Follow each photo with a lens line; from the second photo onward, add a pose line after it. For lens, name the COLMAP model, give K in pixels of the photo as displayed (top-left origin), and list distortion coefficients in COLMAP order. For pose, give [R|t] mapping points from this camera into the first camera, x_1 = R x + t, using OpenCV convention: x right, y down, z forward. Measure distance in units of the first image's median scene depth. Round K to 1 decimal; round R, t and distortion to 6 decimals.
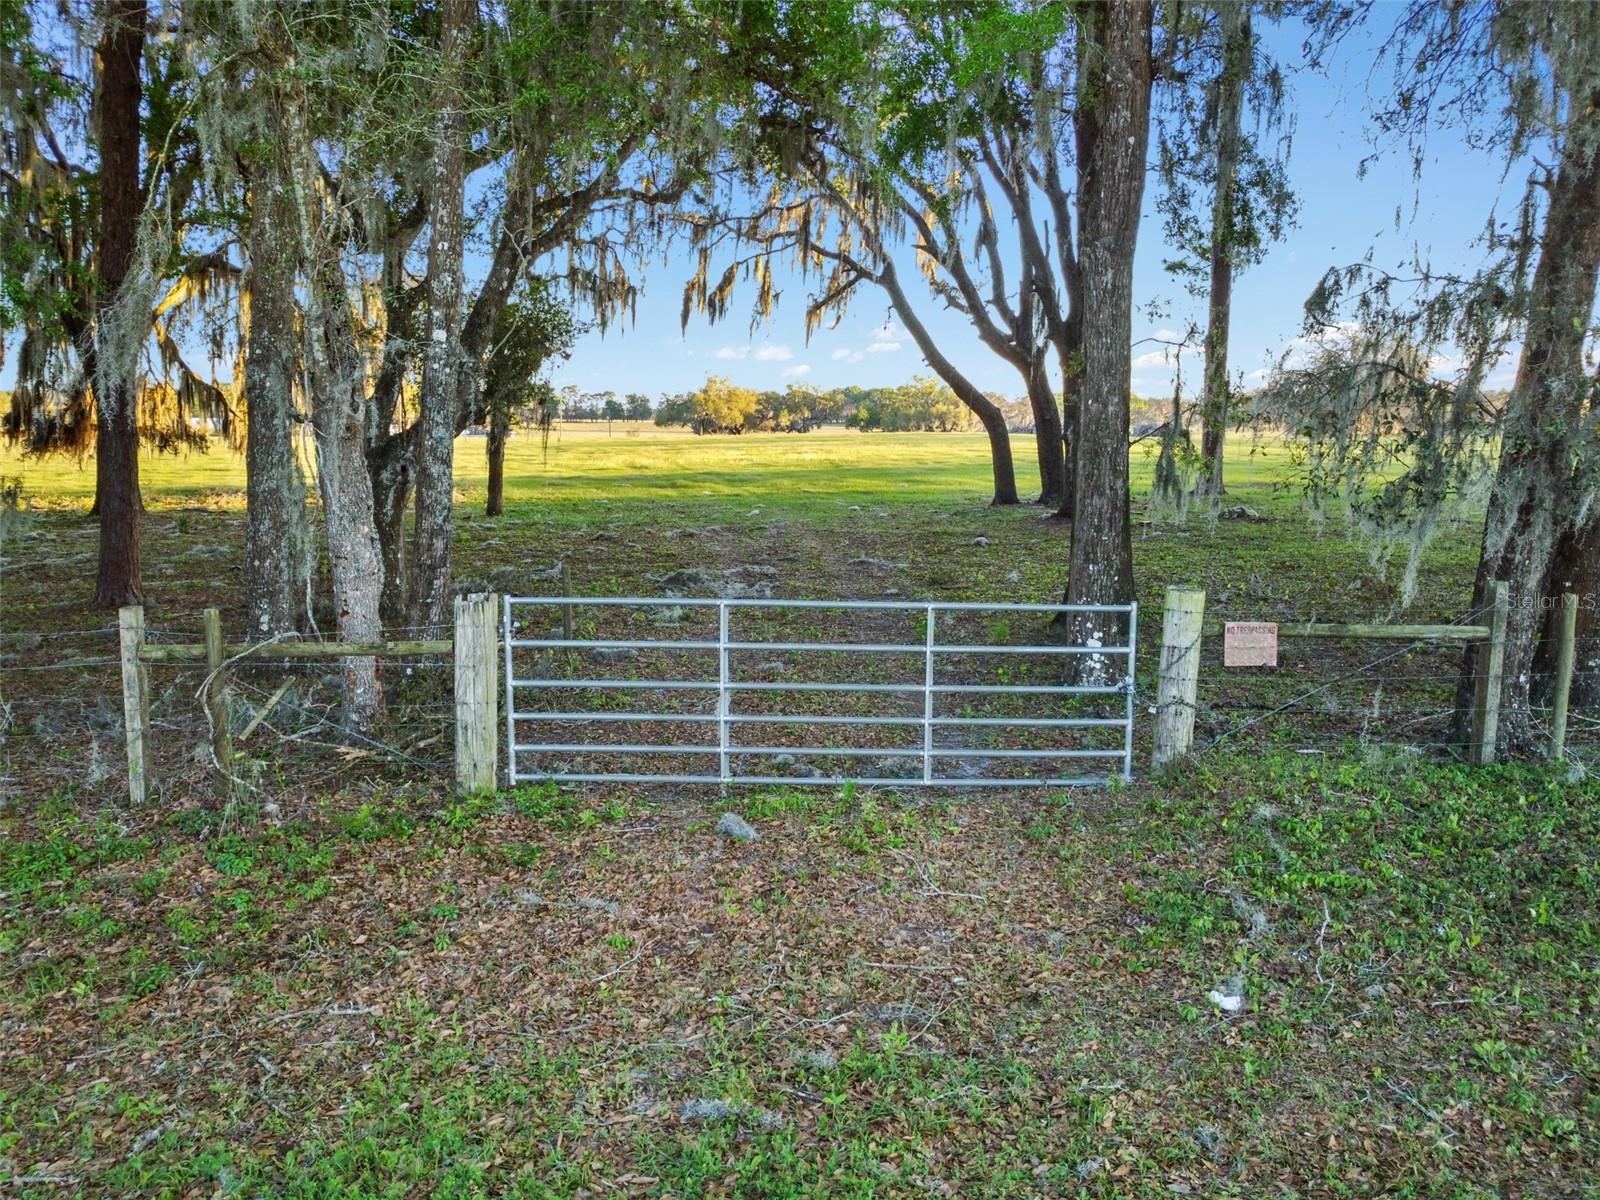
lens RADIAL K [[1191.3, 0, 724.9], [0, 1191.3, 600.5], [0, 0, 1]] dist [0.002251, -0.012793]
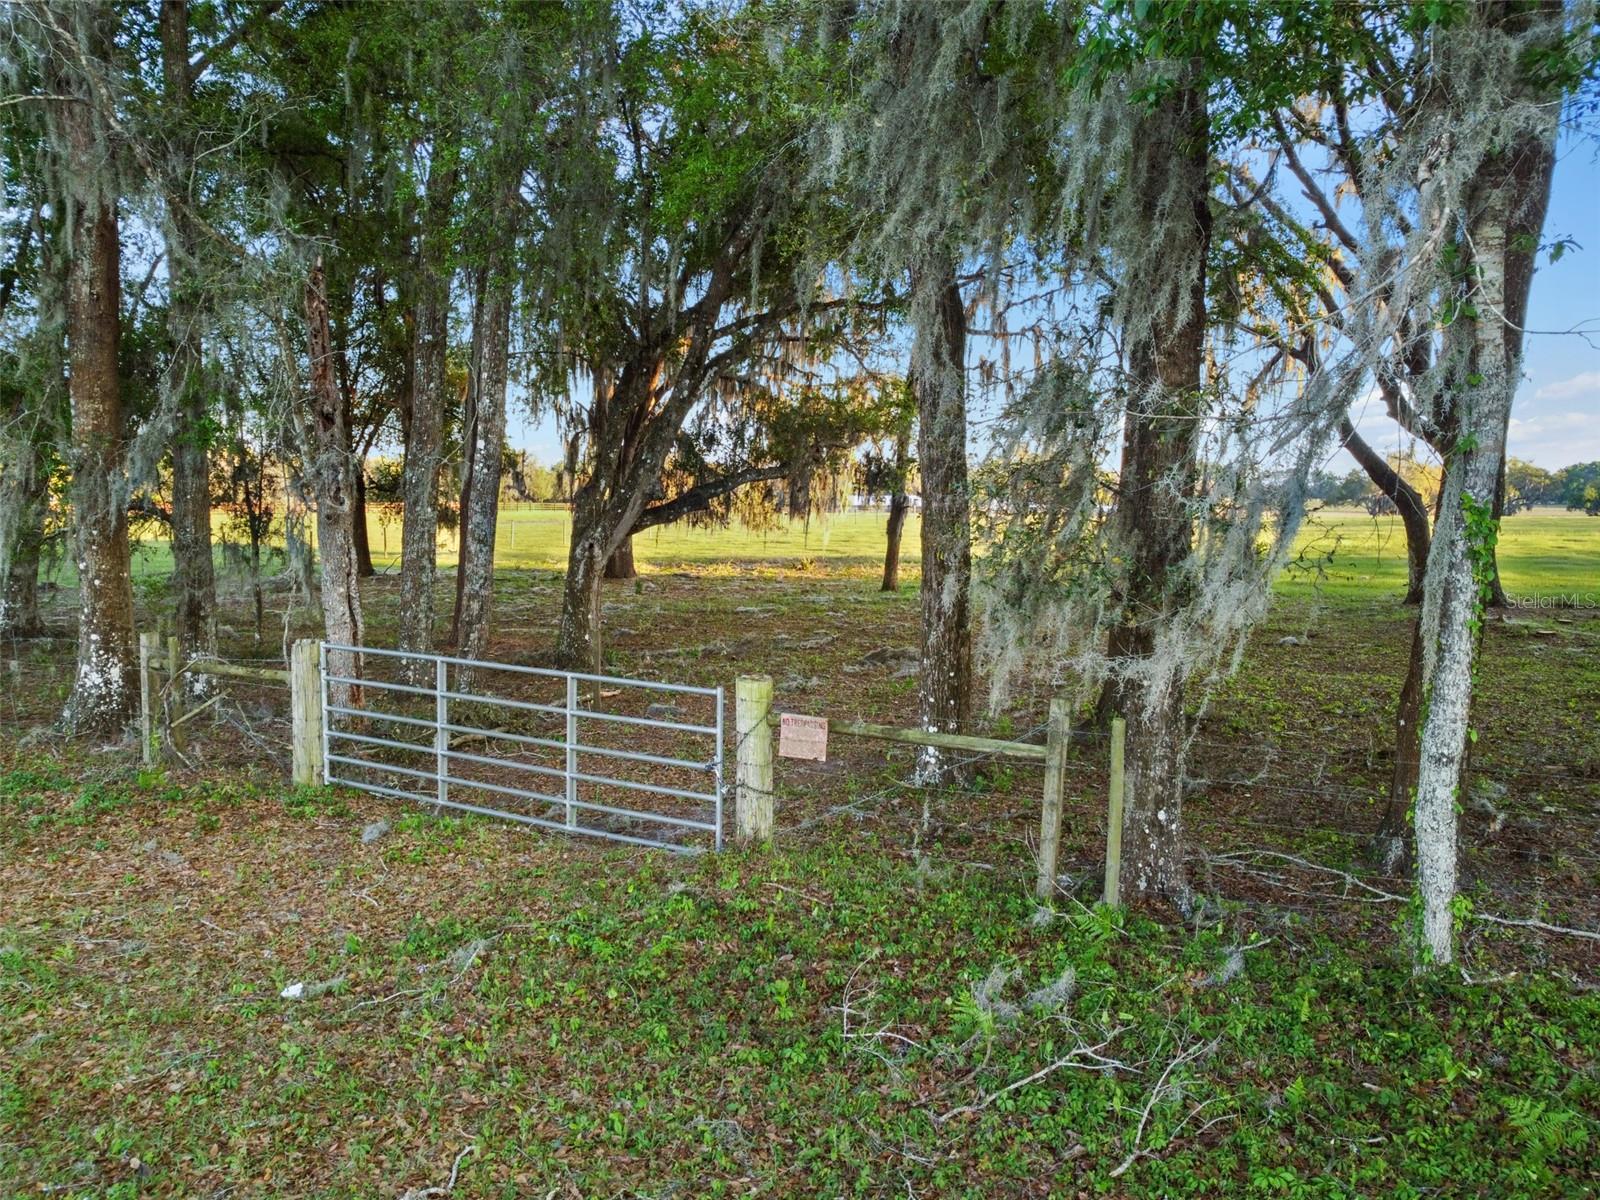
lens RADIAL K [[1175.6, 0, 800.0], [0, 1175.6, 600.0], [0, 0, 1]] dist [0.003010, 0.000221]
pose [[0.863668, 0.047859, -0.501784, 0.704582], [-0.079548, 0.995949, -0.041928, -0.028631], [0.497745, 0.076128, 0.863976, 0.085347]]
